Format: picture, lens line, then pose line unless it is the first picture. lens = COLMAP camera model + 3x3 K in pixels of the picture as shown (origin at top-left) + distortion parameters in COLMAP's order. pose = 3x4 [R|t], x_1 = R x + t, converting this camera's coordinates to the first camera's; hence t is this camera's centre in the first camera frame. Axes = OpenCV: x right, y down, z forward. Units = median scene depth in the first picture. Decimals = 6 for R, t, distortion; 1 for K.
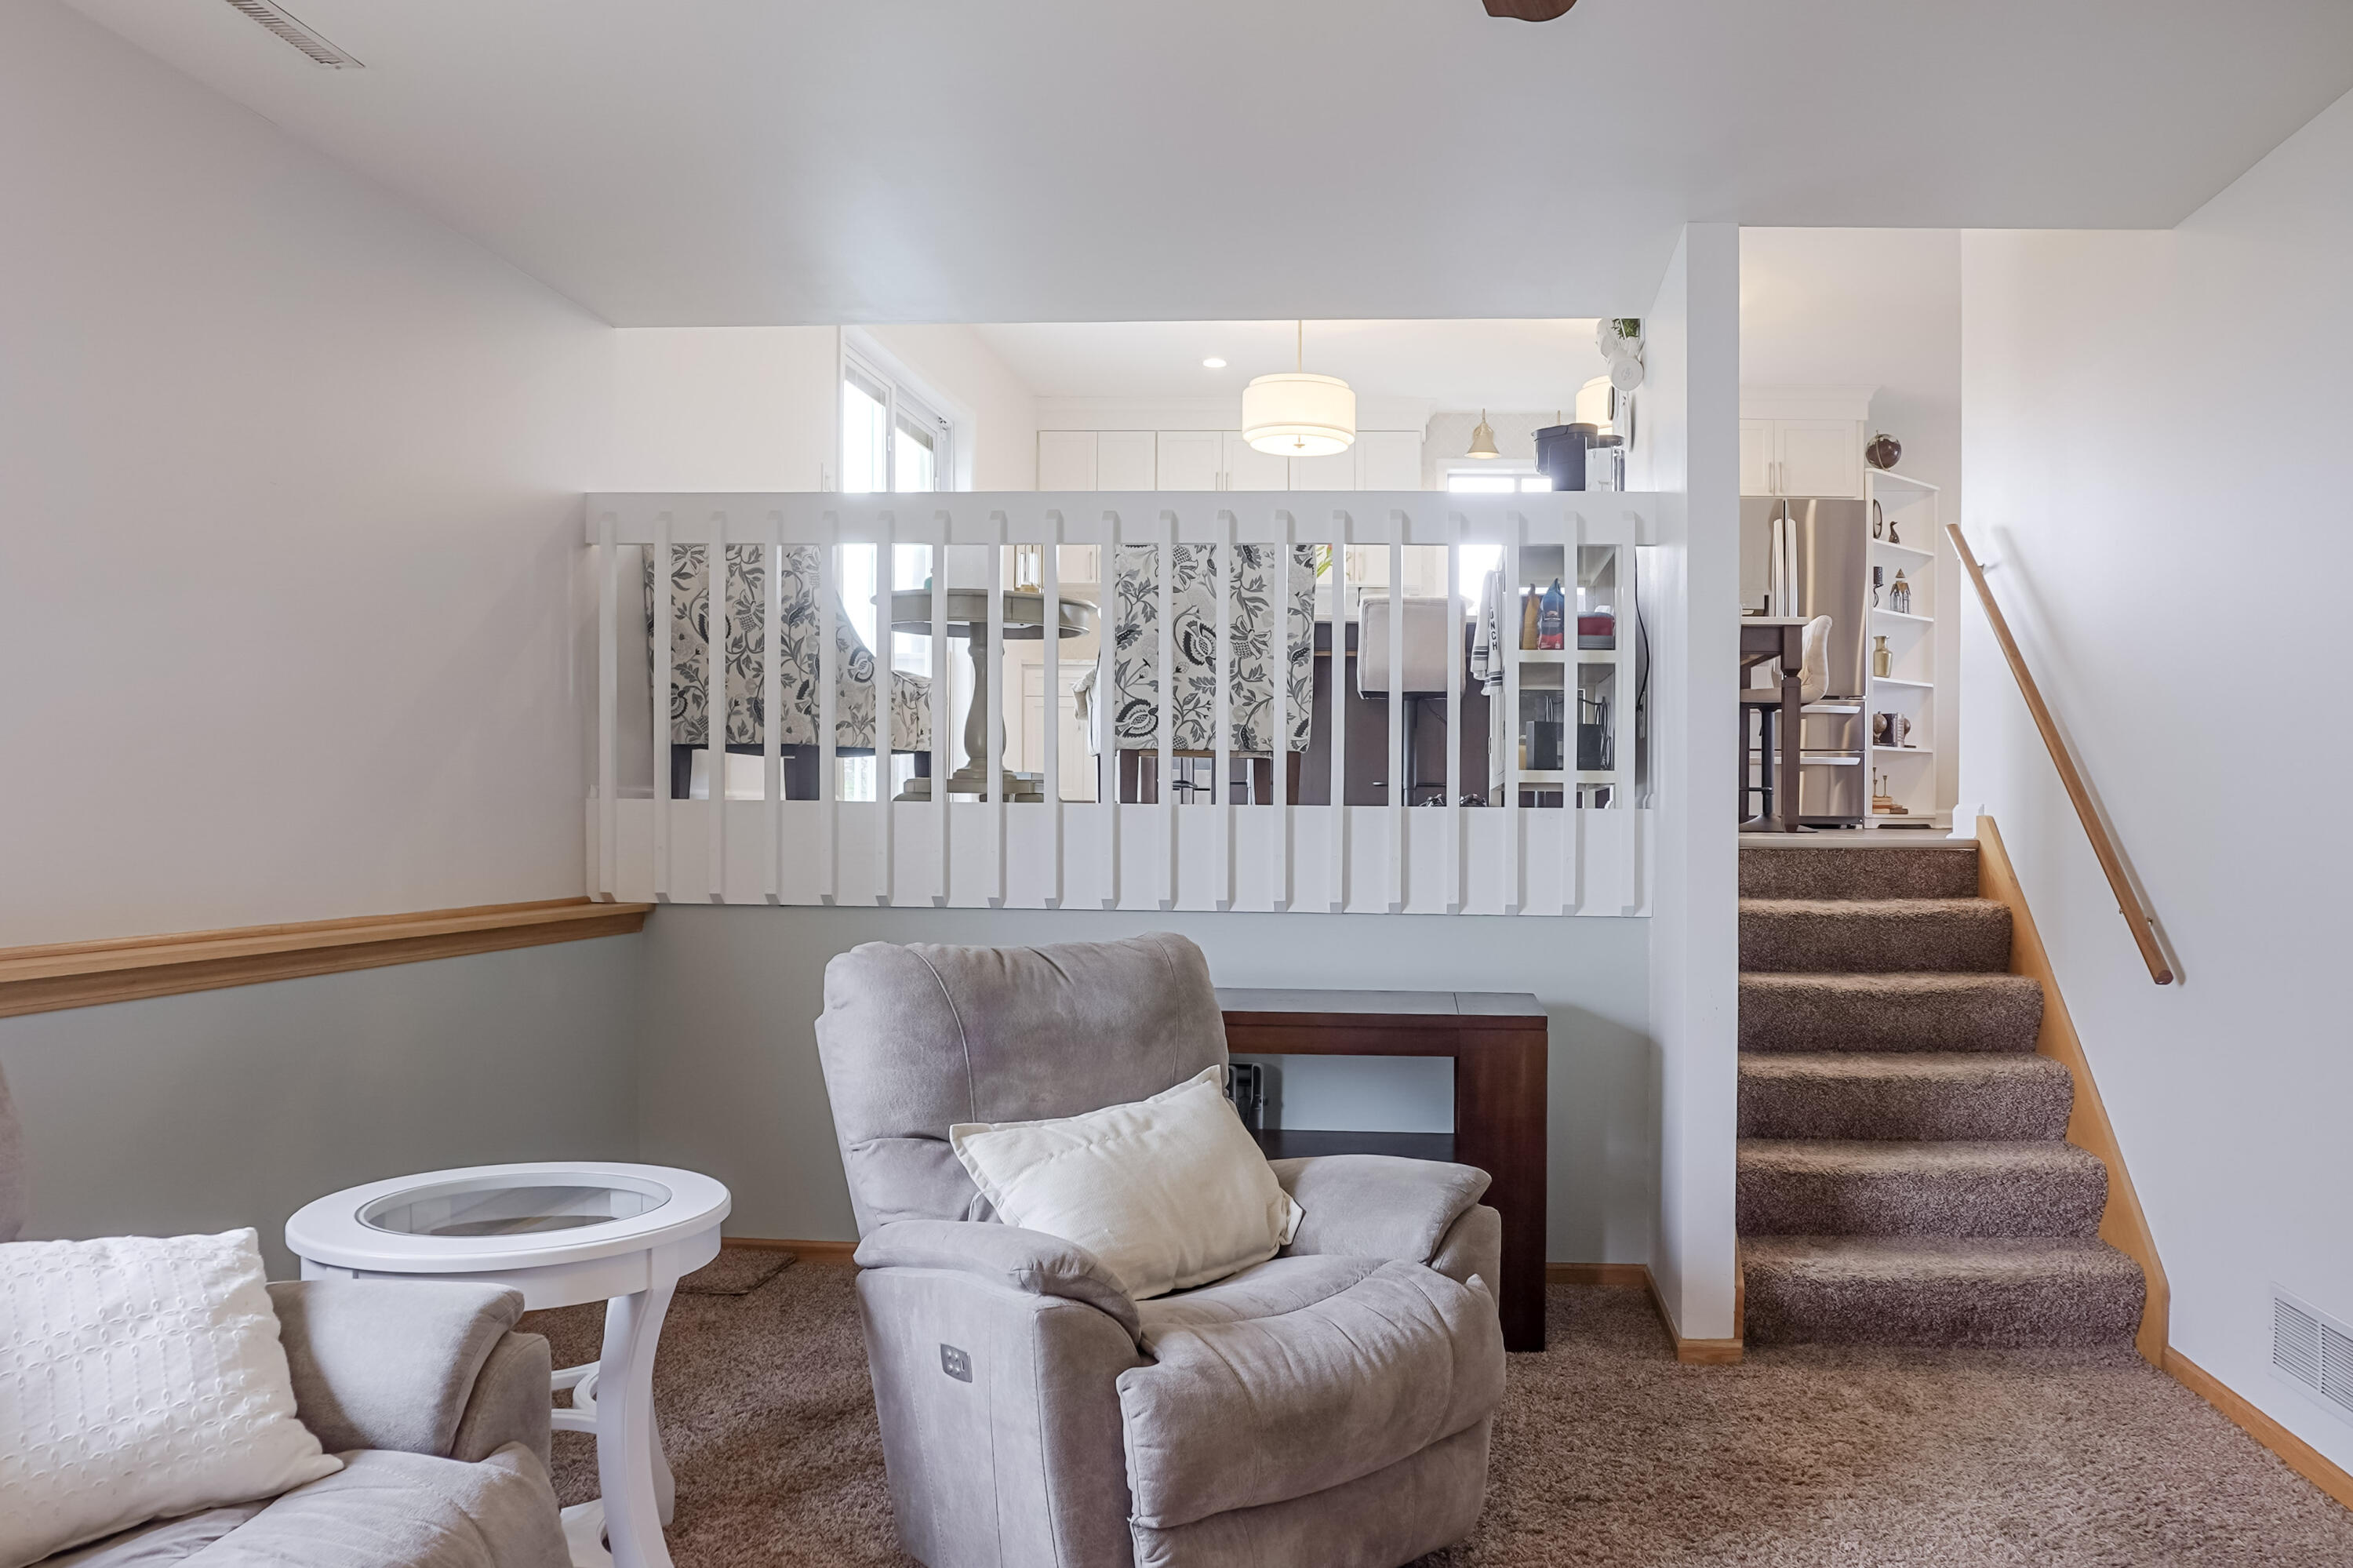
lens RADIAL K [[1714.1, 0, 1176.9], [0, 1714.1, 830.5], [0, 0, 1]] dist [-0.069159, -0.001168]
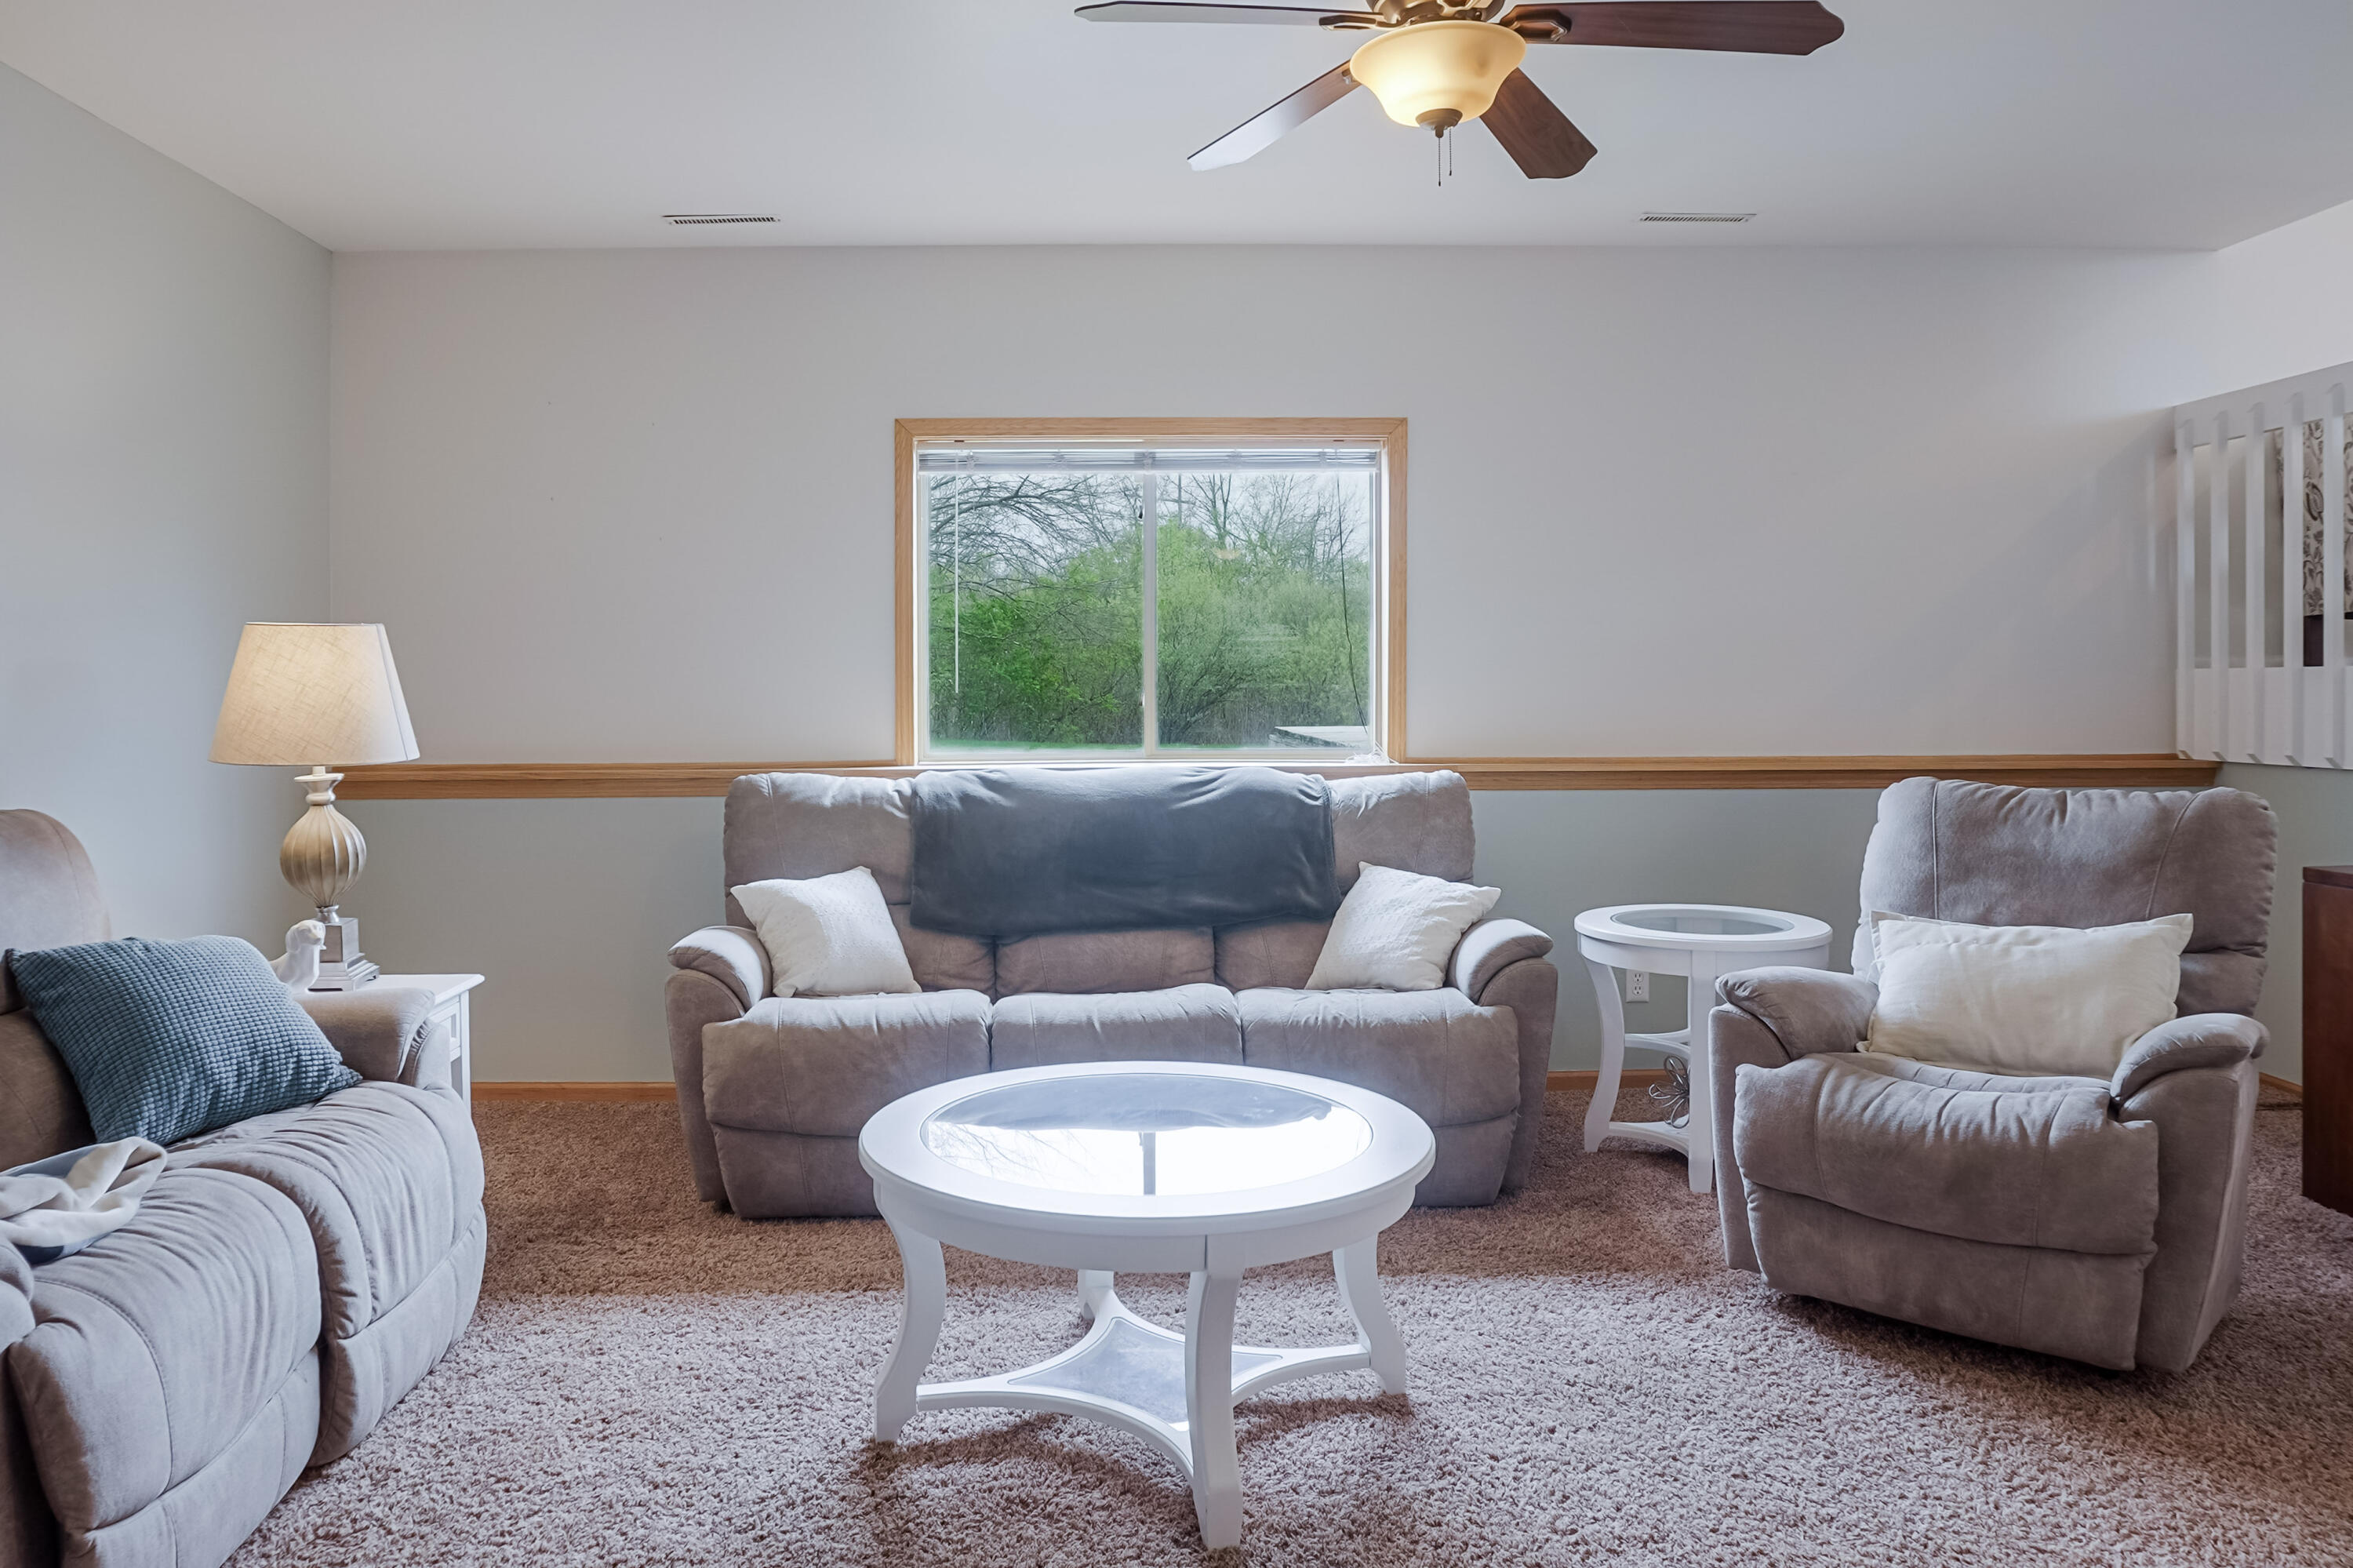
lens RADIAL K [[1652.6, 0, 1176.5], [0, 1652.6, 784.0], [0, 0, 1]] dist [-0.000611, -0.000246]
pose [[0.077323, 0.041918, -0.996124, 0.994302], [0.003467, 0.999098, 0.042312, 0.012635], [0.997000, -0.006725, 0.077108, 0.304471]]
